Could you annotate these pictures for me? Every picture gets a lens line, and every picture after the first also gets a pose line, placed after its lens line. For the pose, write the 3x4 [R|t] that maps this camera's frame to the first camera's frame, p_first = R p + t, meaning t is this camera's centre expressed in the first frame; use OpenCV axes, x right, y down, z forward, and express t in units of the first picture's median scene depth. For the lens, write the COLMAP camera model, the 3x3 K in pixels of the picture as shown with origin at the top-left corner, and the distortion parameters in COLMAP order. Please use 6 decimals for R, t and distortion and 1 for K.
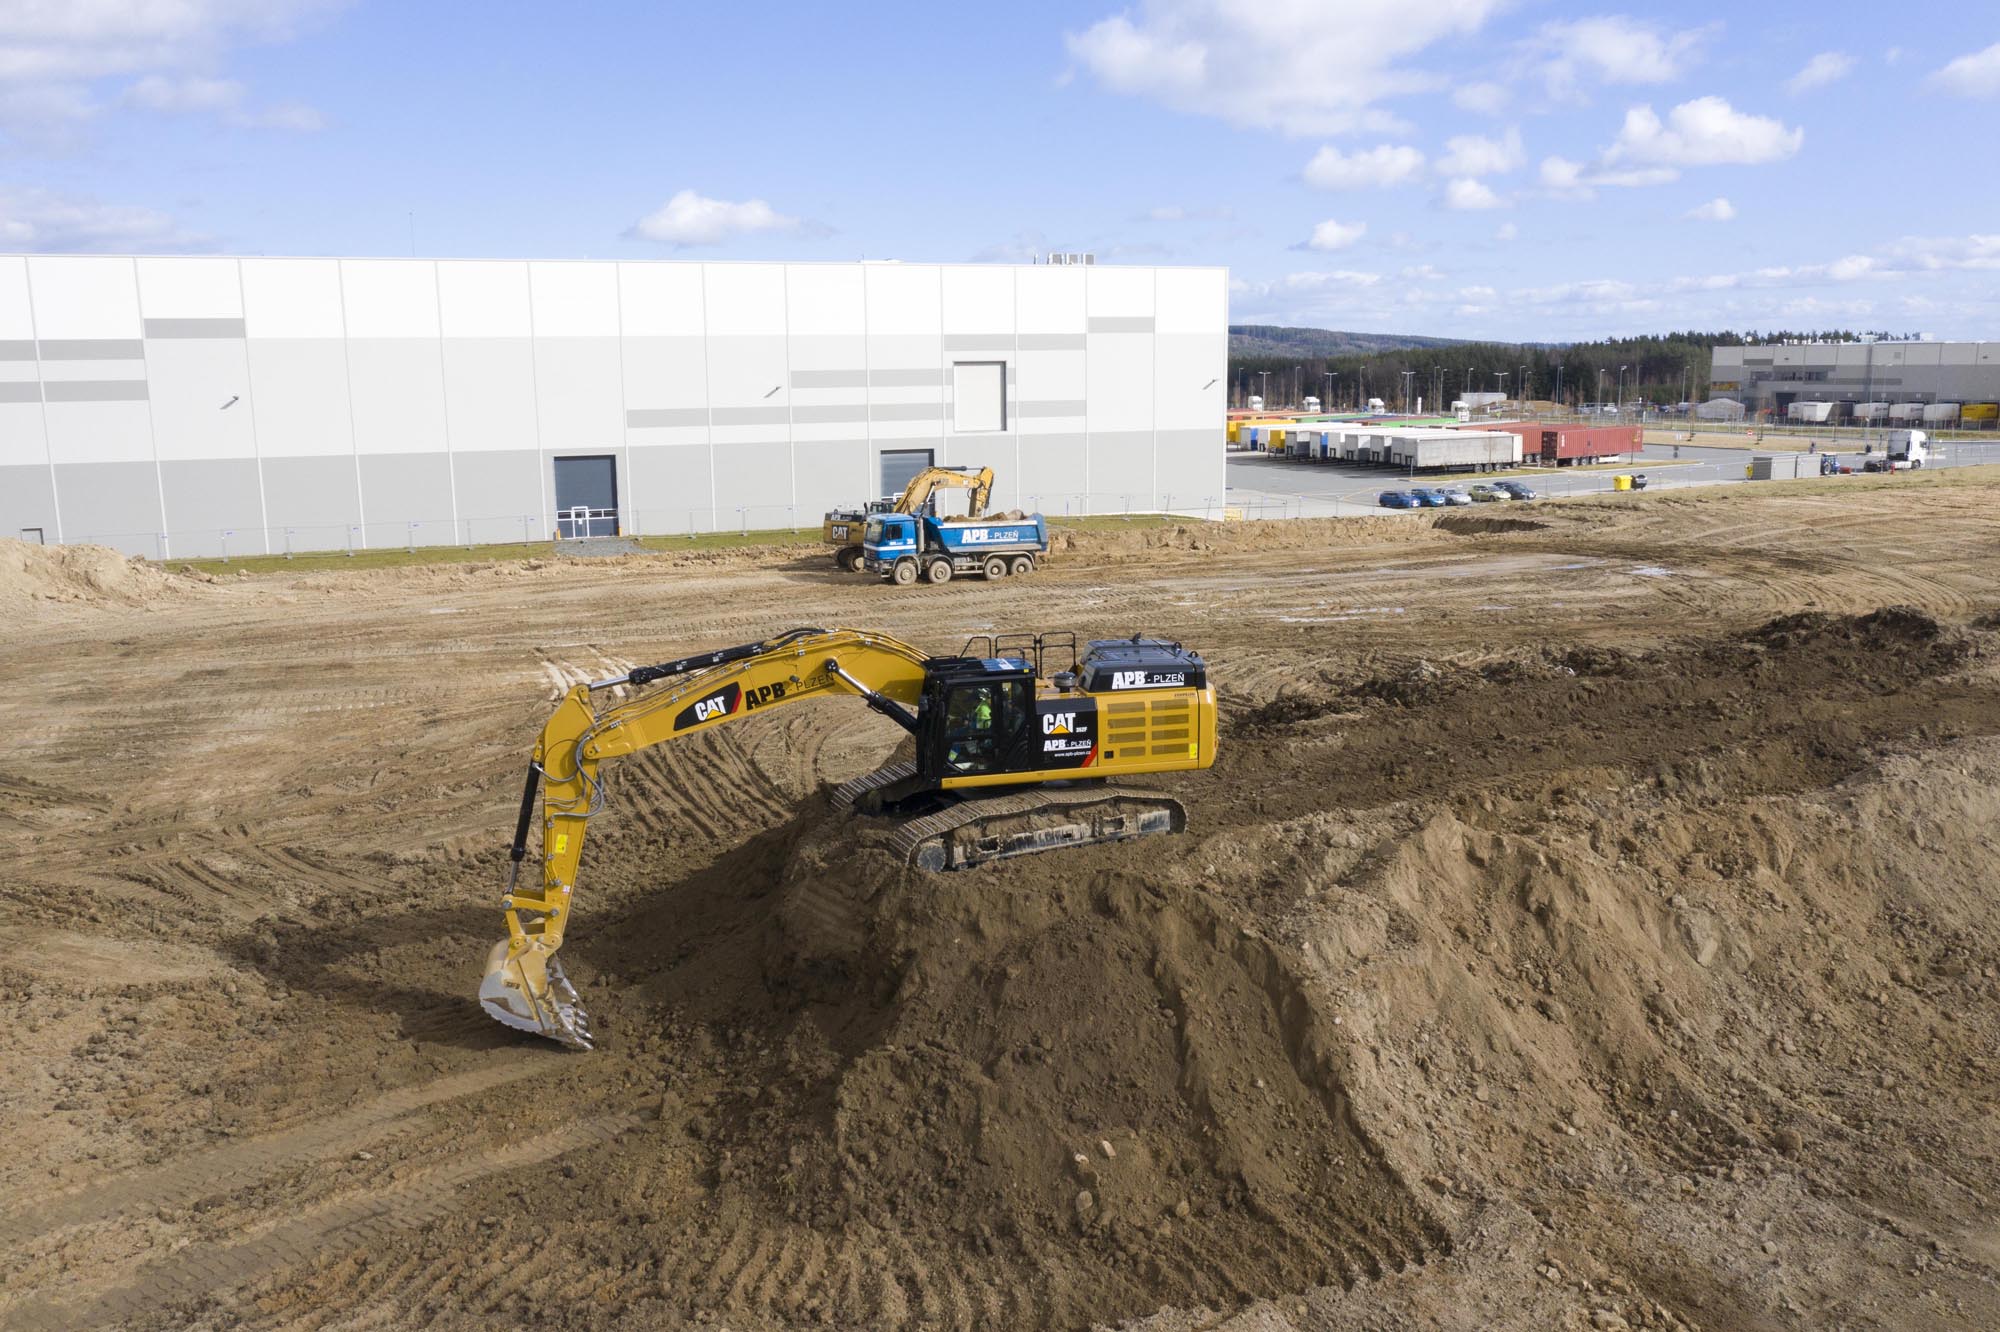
lens RADIAL K [[1573.1, 0, 1000.0], [0, 1573.1, 666.0], [0, 0, 1]] dist [-0.022732, 0.012434]
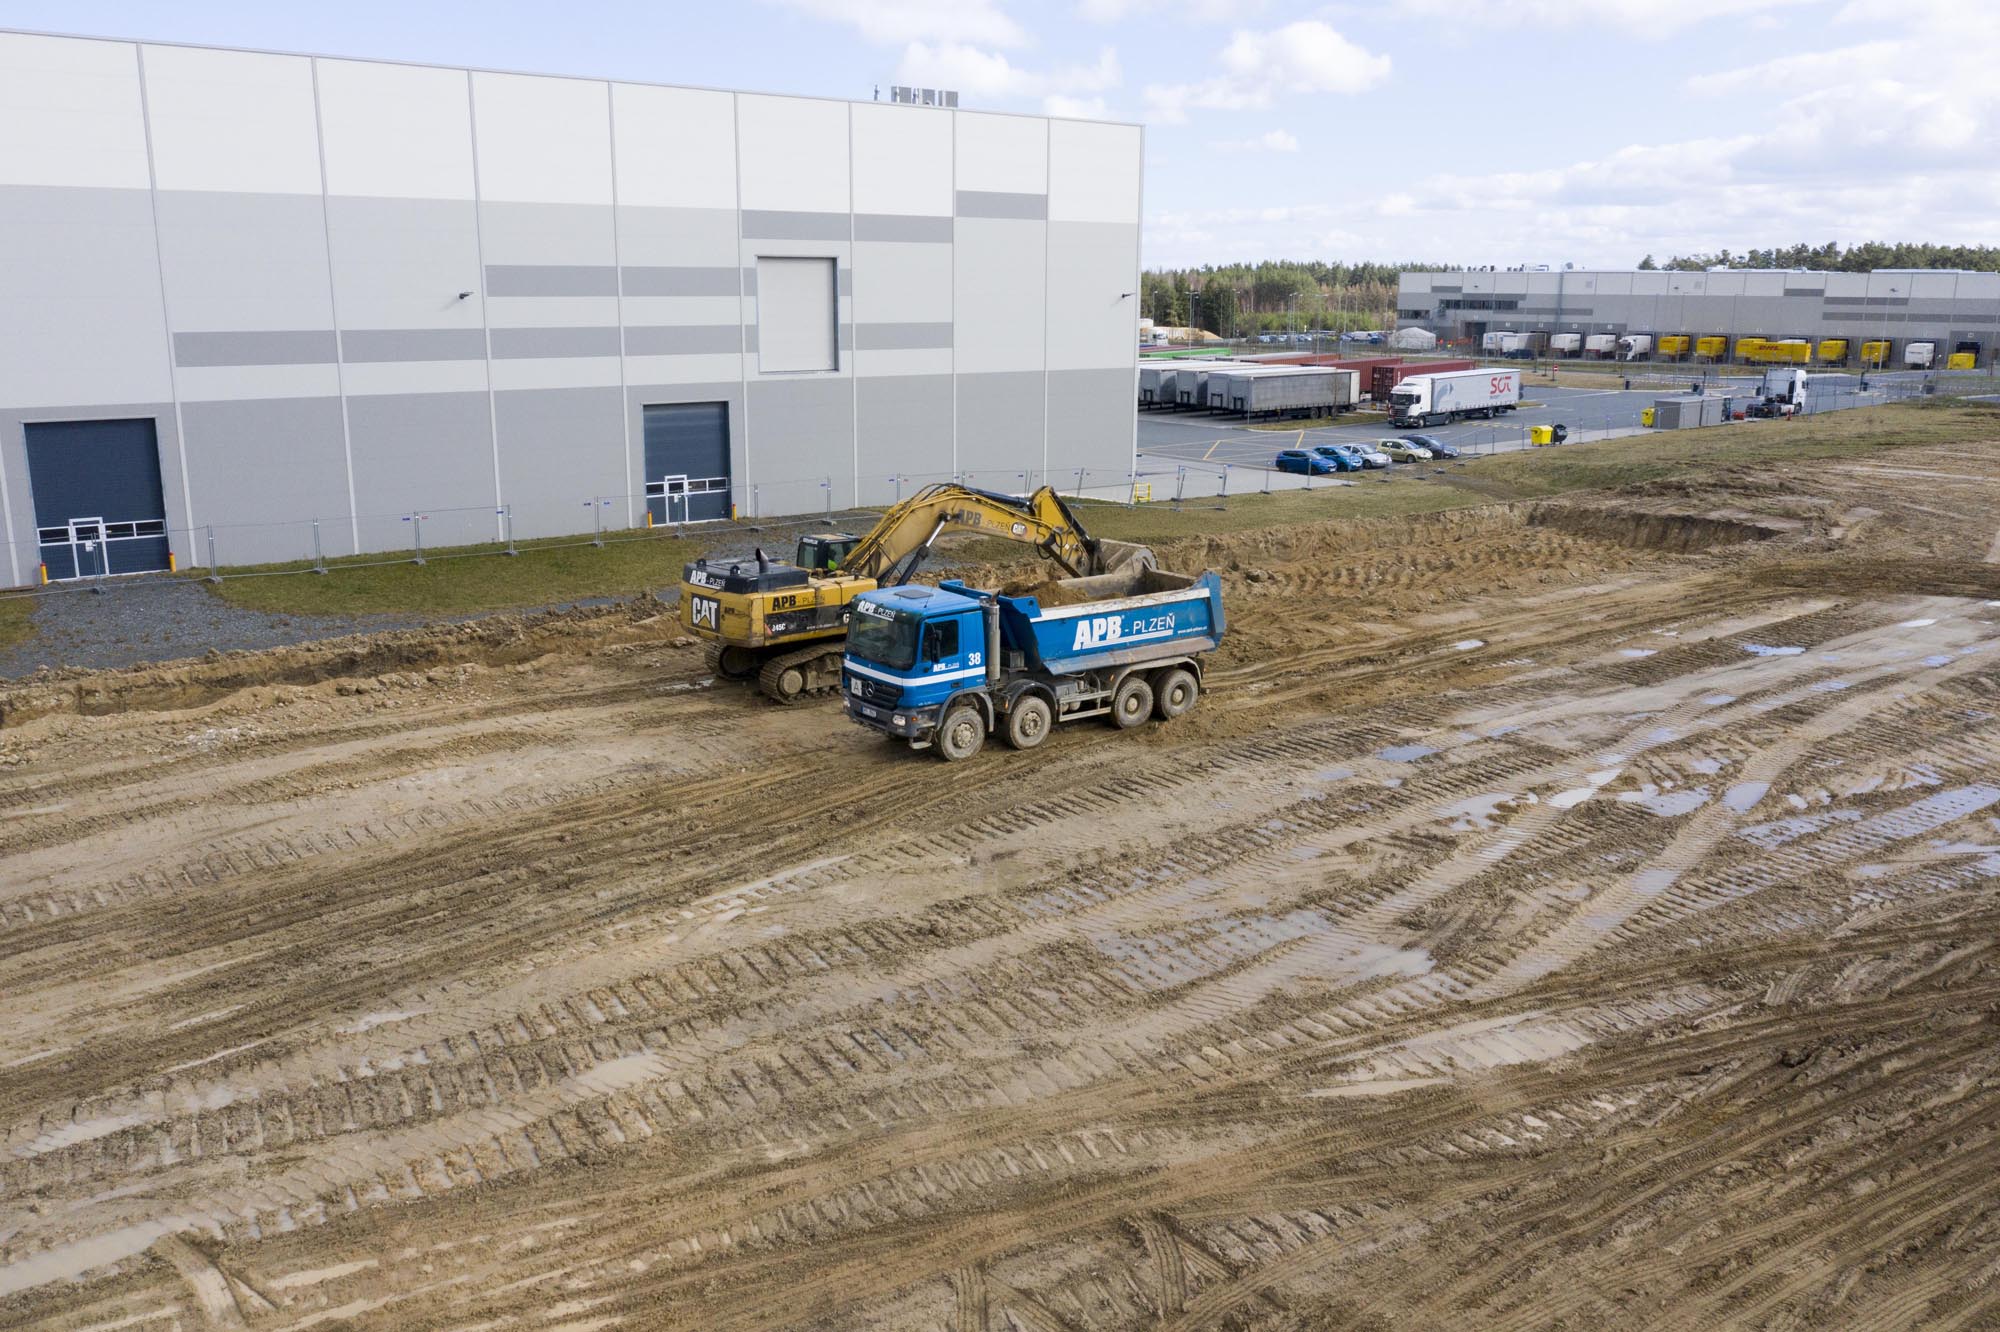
lens RADIAL K [[1580.5, 0, 1000.0], [0, 1580.5, 666.0], [0, 0, 1]] dist [-0.010294, 0.000861]
pose [[0.965158, -0.044239, 0.257901, -0.319016], [0.032382, 0.998222, 0.050042, -0.196683], [-0.259657, -0.039947, 0.964874, 1.184897]]
